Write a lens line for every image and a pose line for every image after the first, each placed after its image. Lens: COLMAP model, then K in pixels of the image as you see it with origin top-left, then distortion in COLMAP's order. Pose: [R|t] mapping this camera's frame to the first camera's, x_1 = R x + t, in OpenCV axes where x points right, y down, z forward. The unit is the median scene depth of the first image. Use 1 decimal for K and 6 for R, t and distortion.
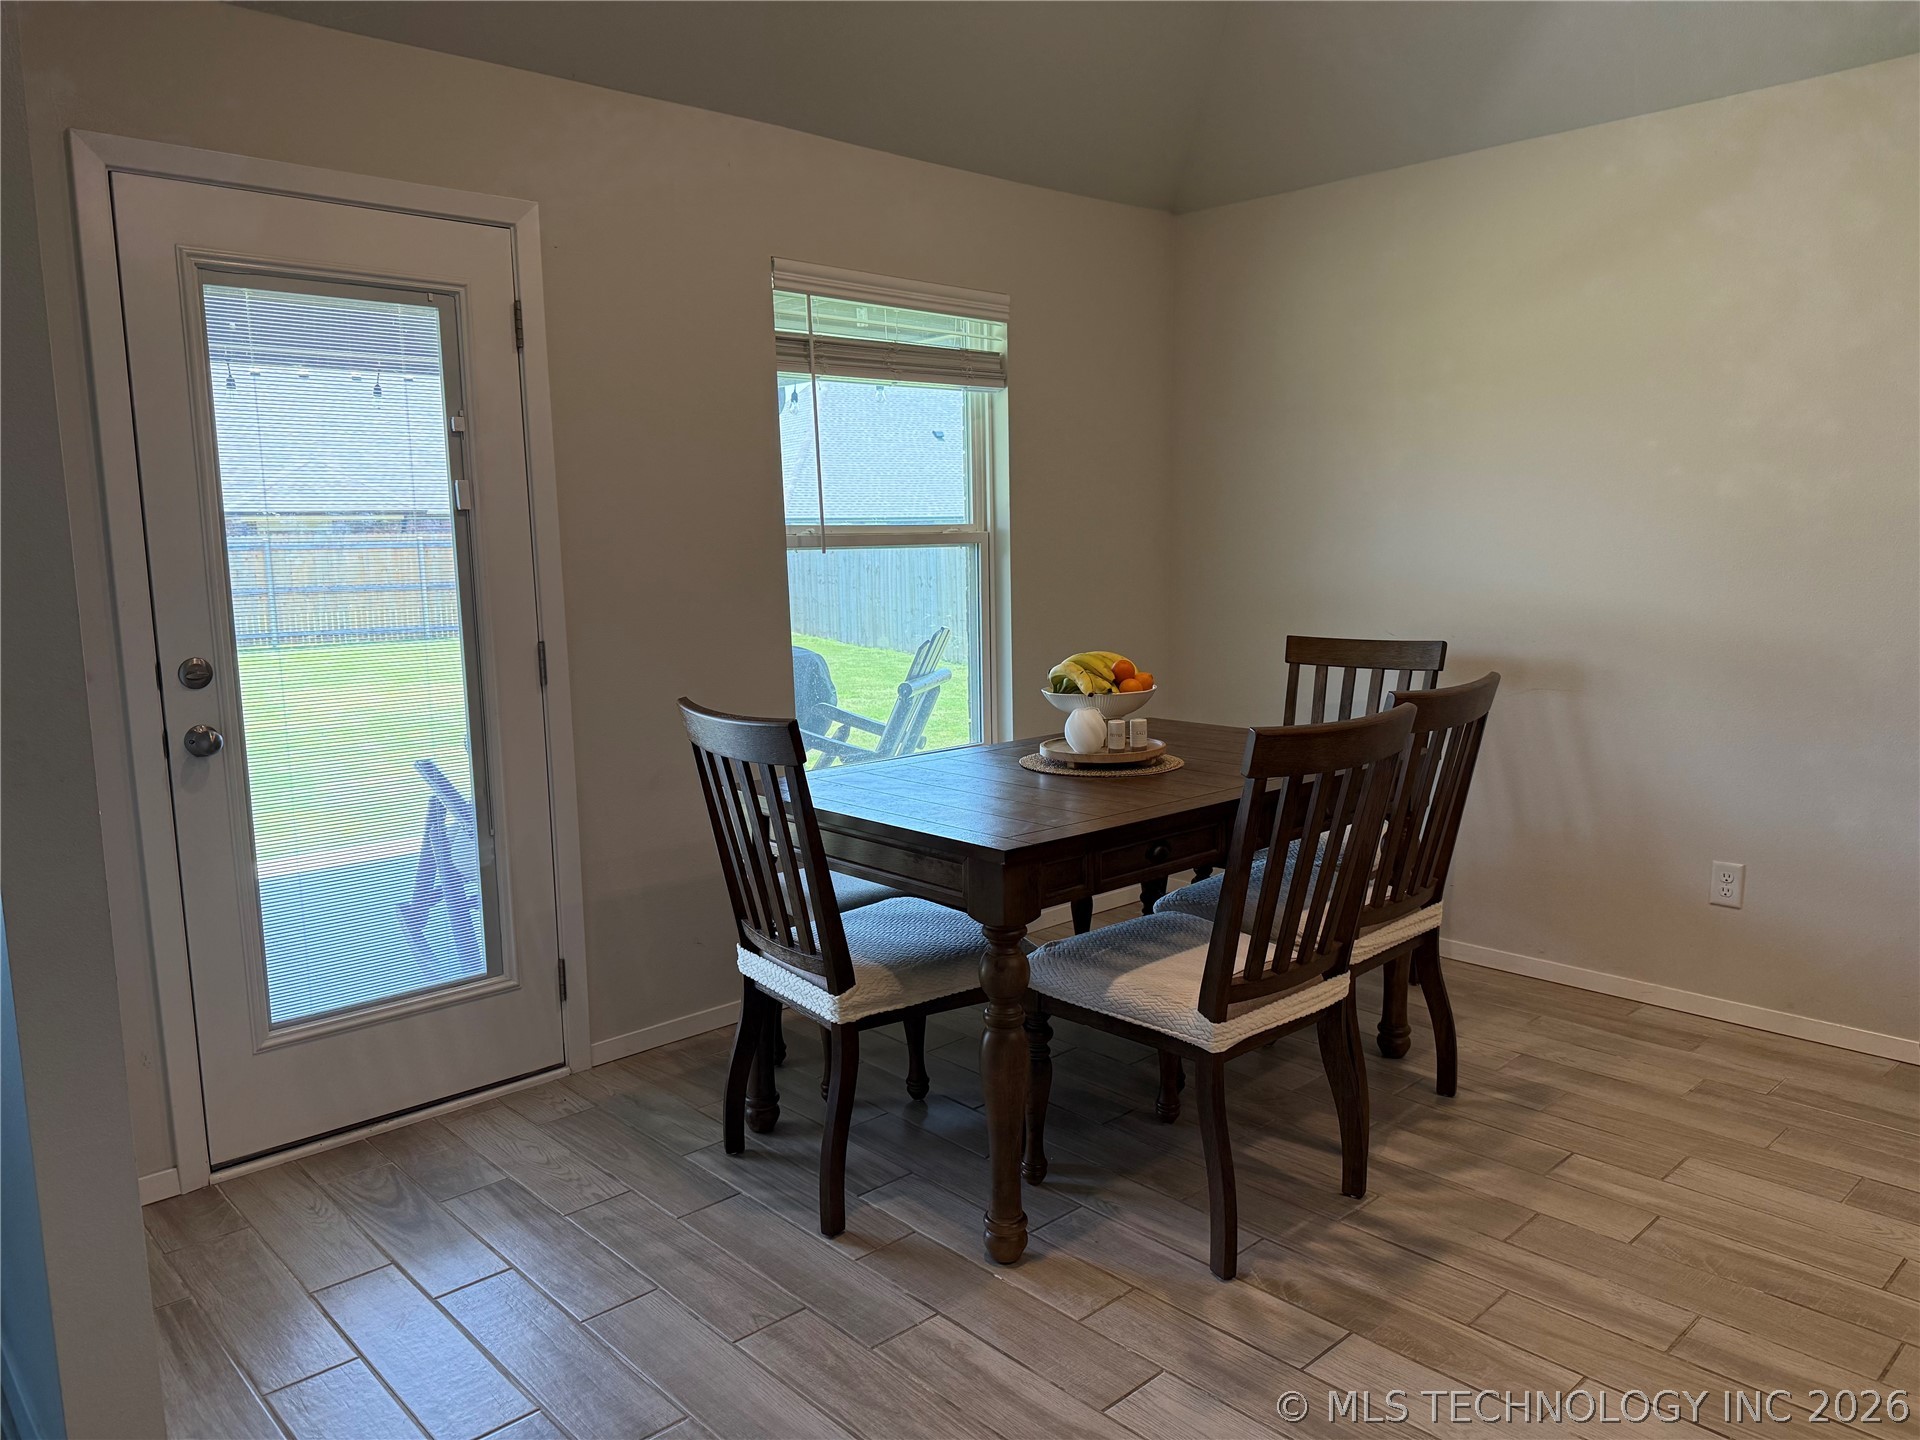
lens RADIAL K [[1345.7, 0, 951.8], [0, 1345.7, 732.4], [0, 0, 1]] dist [0.136584, -0.220137]
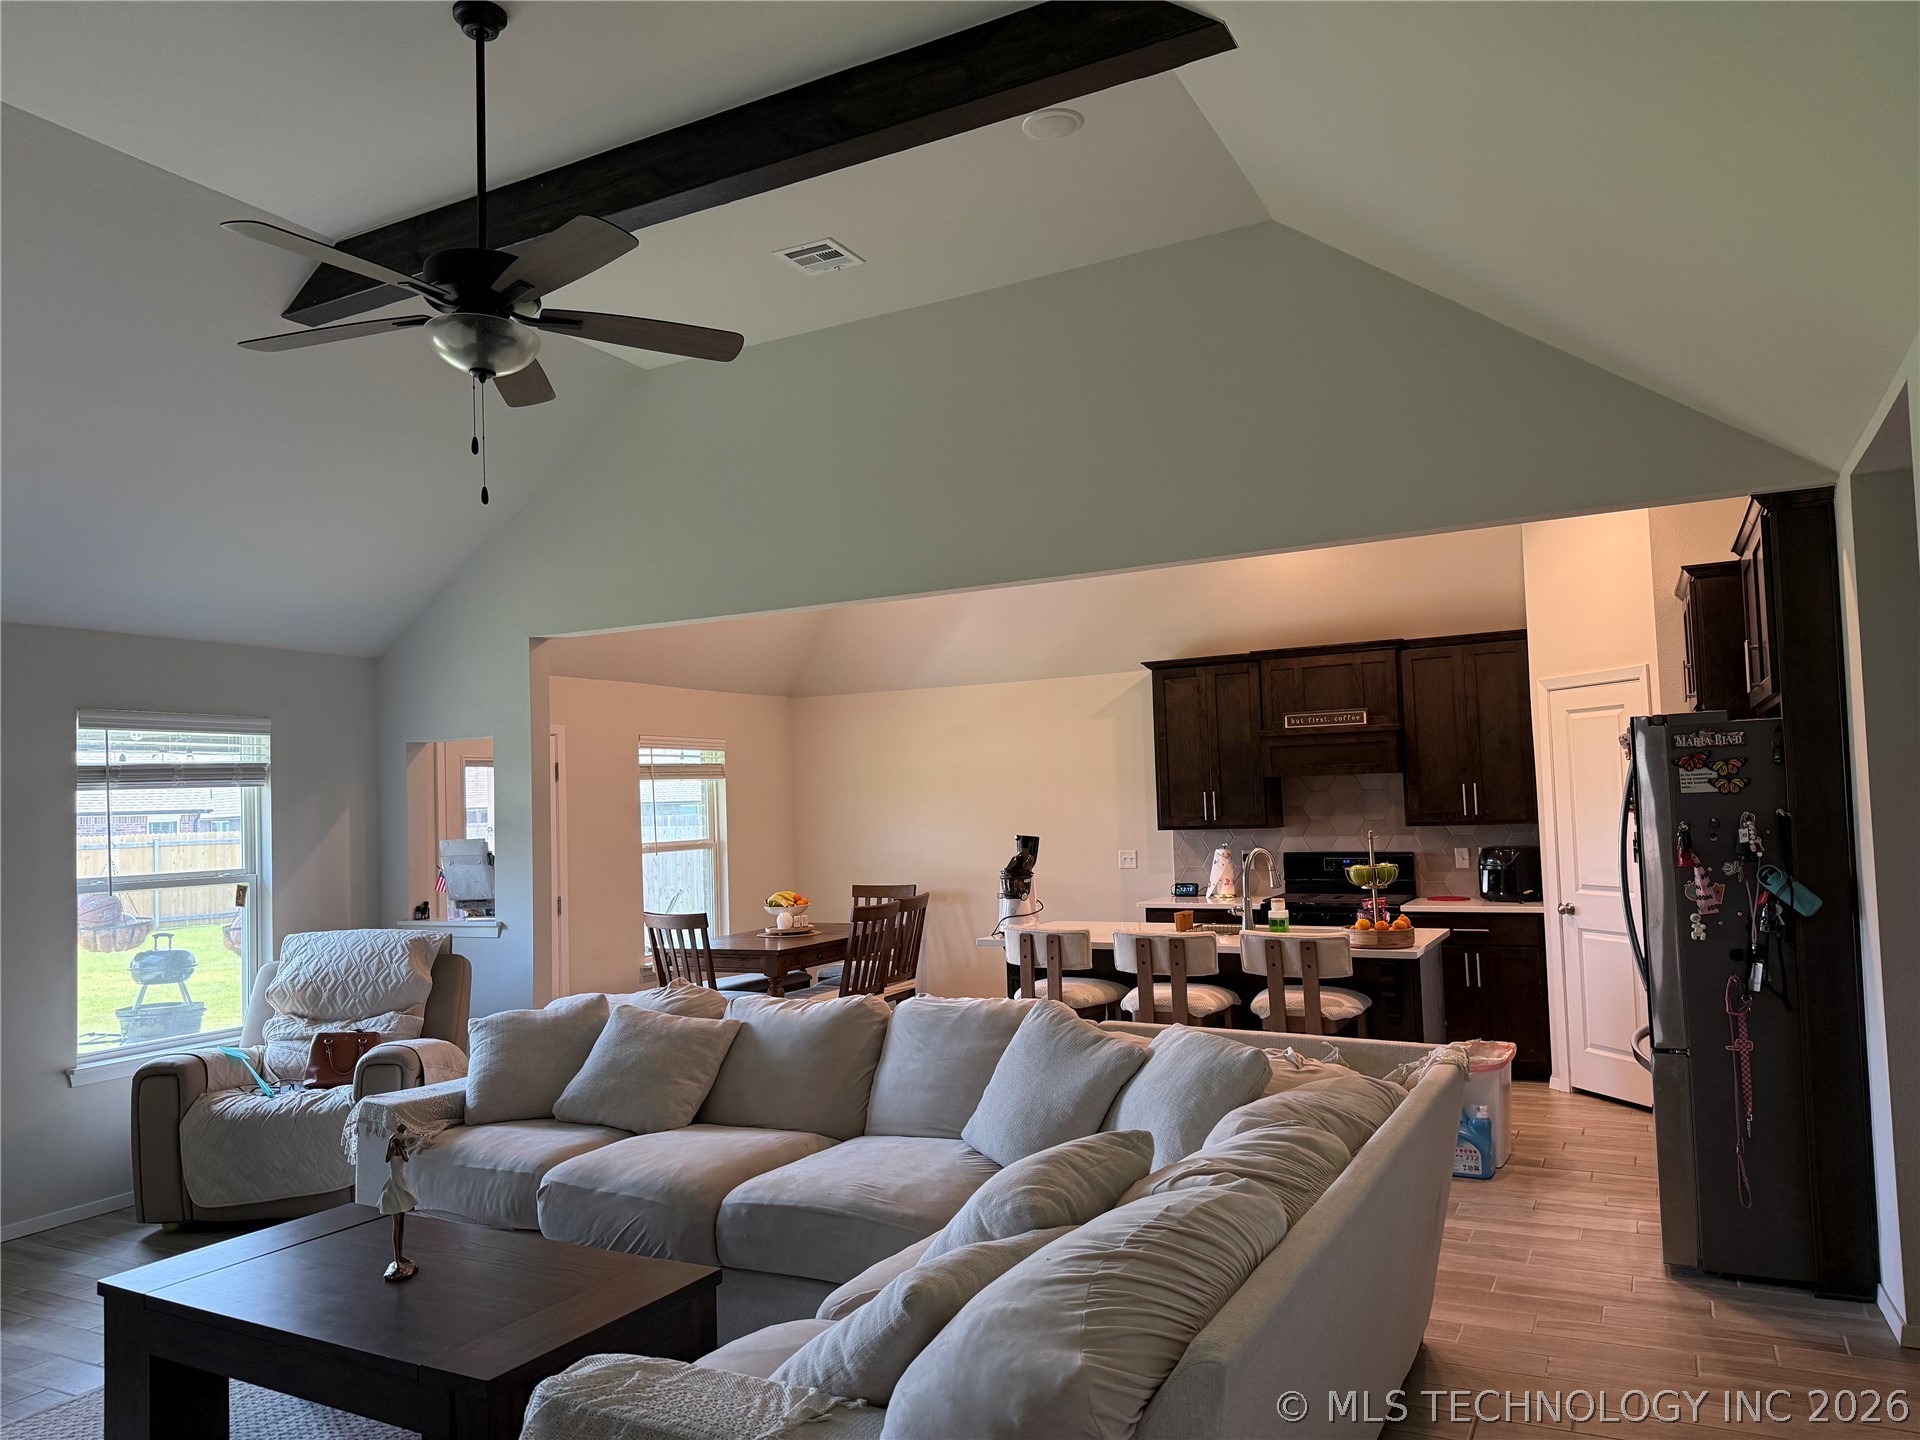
lens RADIAL K [[1345.7, 0, 951.8], [0, 1345.7, 732.4], [0, 0, 1]] dist [0.136584, -0.220137]
pose [[0.941128, 0.004568, 0.338021, -0.479236], [0.064331, 0.979216, -0.192346, 0.164055], [-0.331874, 0.202767, 0.921274, -1.582134]]
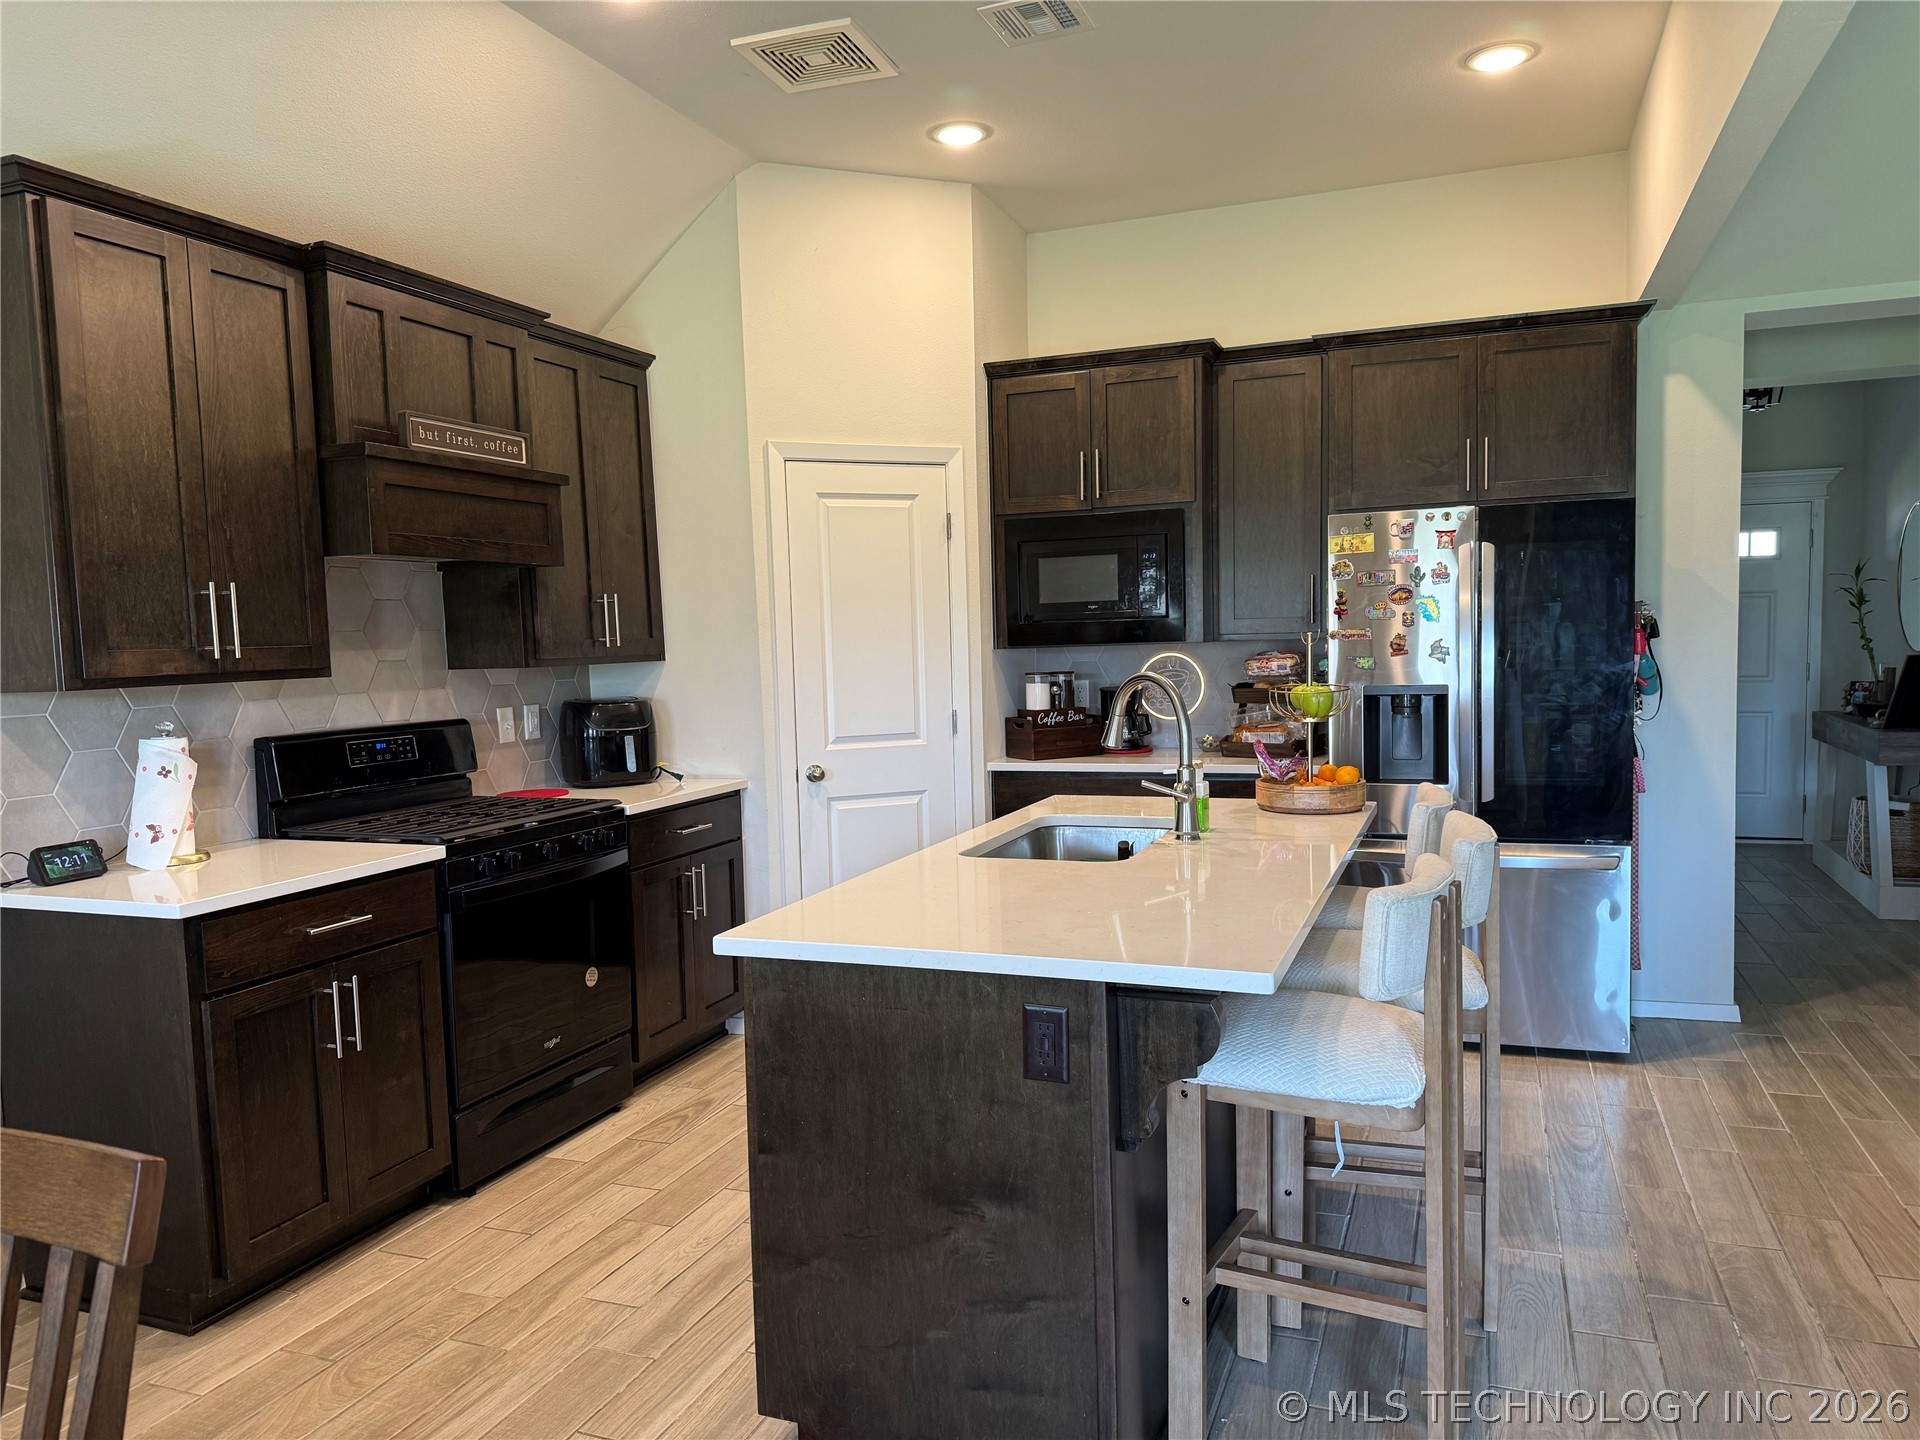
lens RADIAL K [[1325.8, 0, 969.2], [0, 1325.8, 747.2], [0, 0, 1]] dist [0.079200, -0.087985]
pose [[-0.443548, -0.048349, 0.894946, -0.247375], [0.161834, 0.977810, 0.133032, -0.115863], [-0.881519, 0.203839, -0.425881, 0.616681]]
